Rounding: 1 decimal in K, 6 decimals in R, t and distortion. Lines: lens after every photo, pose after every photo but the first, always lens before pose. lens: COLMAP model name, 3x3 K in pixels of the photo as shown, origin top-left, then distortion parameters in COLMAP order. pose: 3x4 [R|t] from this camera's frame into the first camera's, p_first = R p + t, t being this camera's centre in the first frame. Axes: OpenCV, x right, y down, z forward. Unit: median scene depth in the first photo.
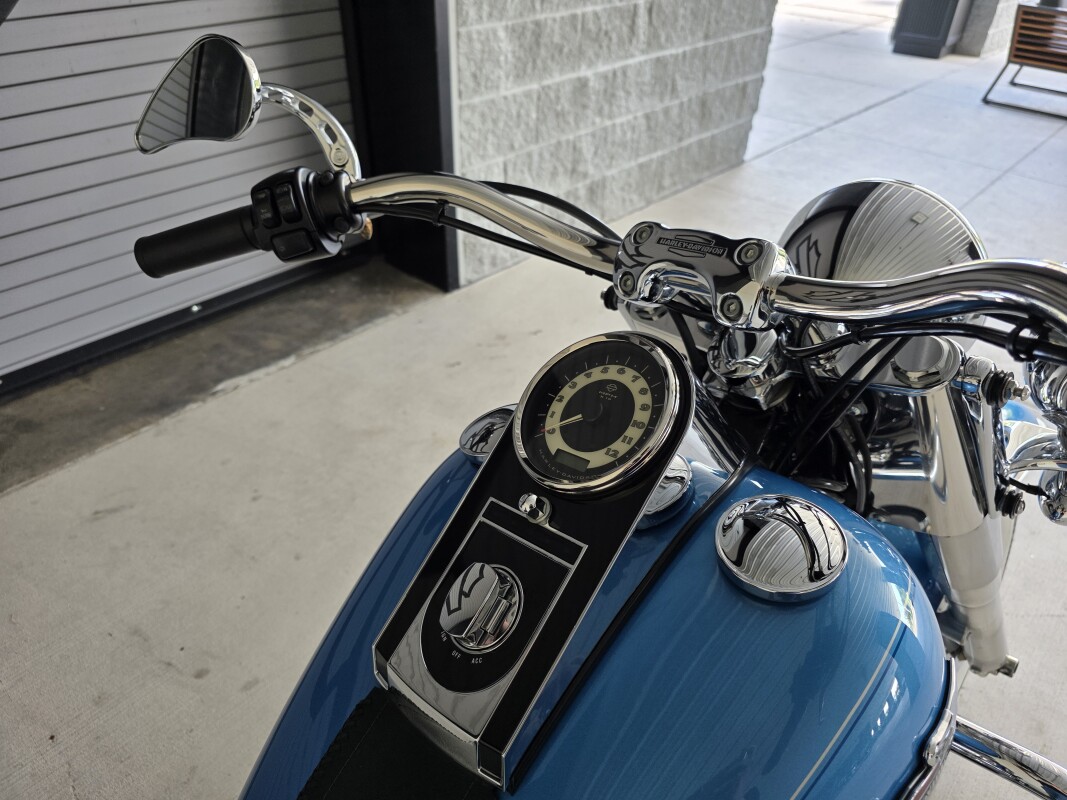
lens RADIAL K [[718.5, 0, 532.6], [0, 718.5, 398.2], [0, 0, 1]] dist [0.007647, -0.006176]
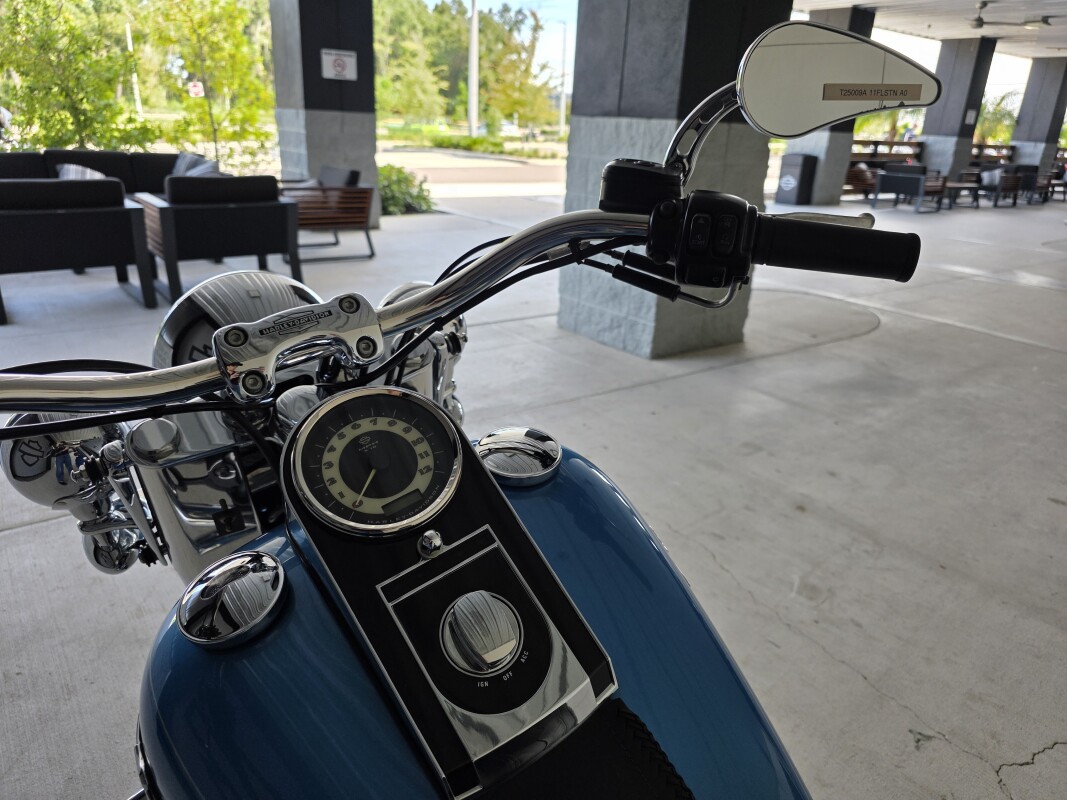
lens RADIAL K [[718.5, 0, 533.2], [0, 718.5, 396.7], [0, 0, 1]] dist [0.007647, -0.006176]
pose [[0.190023, -0.377994, 0.906097, -0.842076], [0.543992, 0.808824, 0.223331, -0.180152], [-0.817291, 0.450472, 0.359321, 0.374112]]
